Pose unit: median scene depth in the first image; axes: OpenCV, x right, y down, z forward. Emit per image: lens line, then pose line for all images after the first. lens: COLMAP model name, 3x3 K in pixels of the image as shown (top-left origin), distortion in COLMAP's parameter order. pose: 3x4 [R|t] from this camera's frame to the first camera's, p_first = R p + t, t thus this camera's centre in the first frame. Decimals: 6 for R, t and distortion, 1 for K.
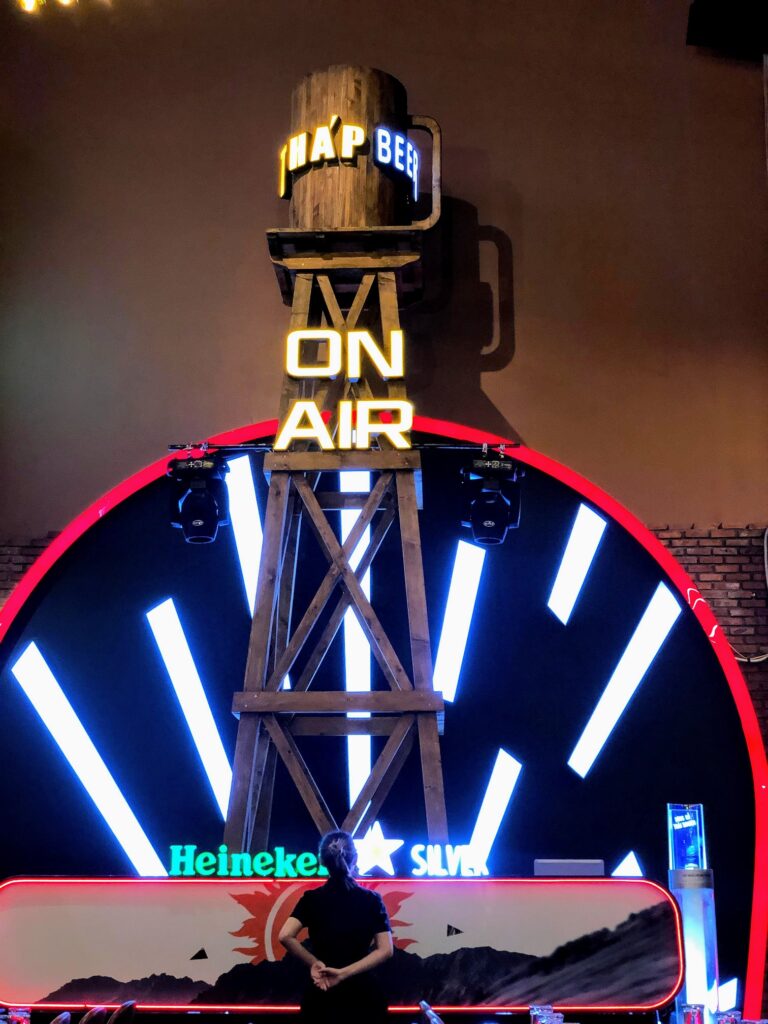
lens RADIAL K [[1503.5, 0, 390.8], [0, 1503.5, 513.3], [0, 0, 1]] dist [0.177627, 0.000000]
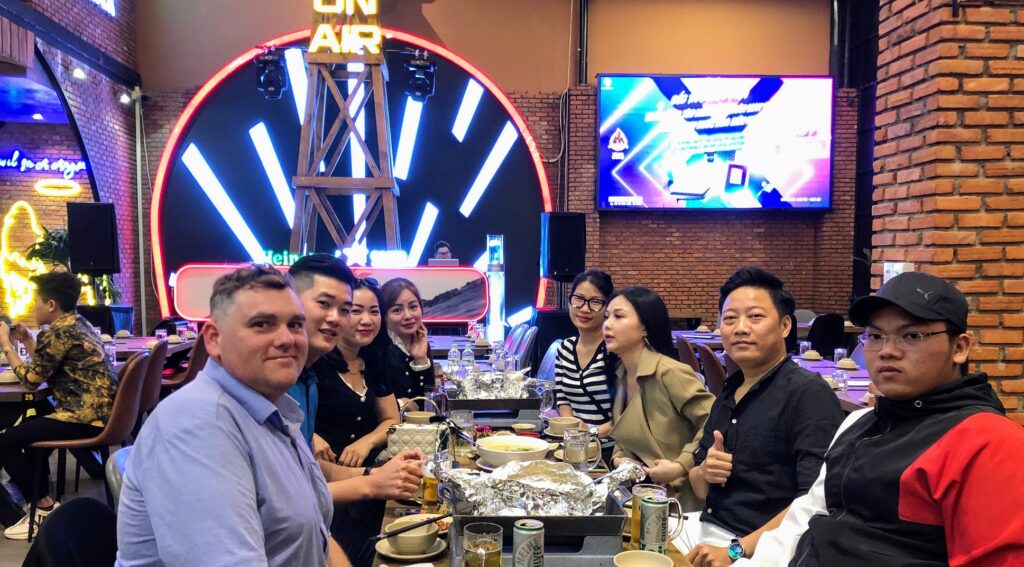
lens RADIAL K [[866.5, 0, 468.8], [0, 866.5, 291.9], [0, 0, 1]] dist [0.043789, 0.009257]
pose [[0.997745, 0.006105, 0.066843, 0.053527], [-0.024734, 0.959218, 0.281582, -0.064313], [-0.062398, -0.282600, 0.957206, -0.175018]]
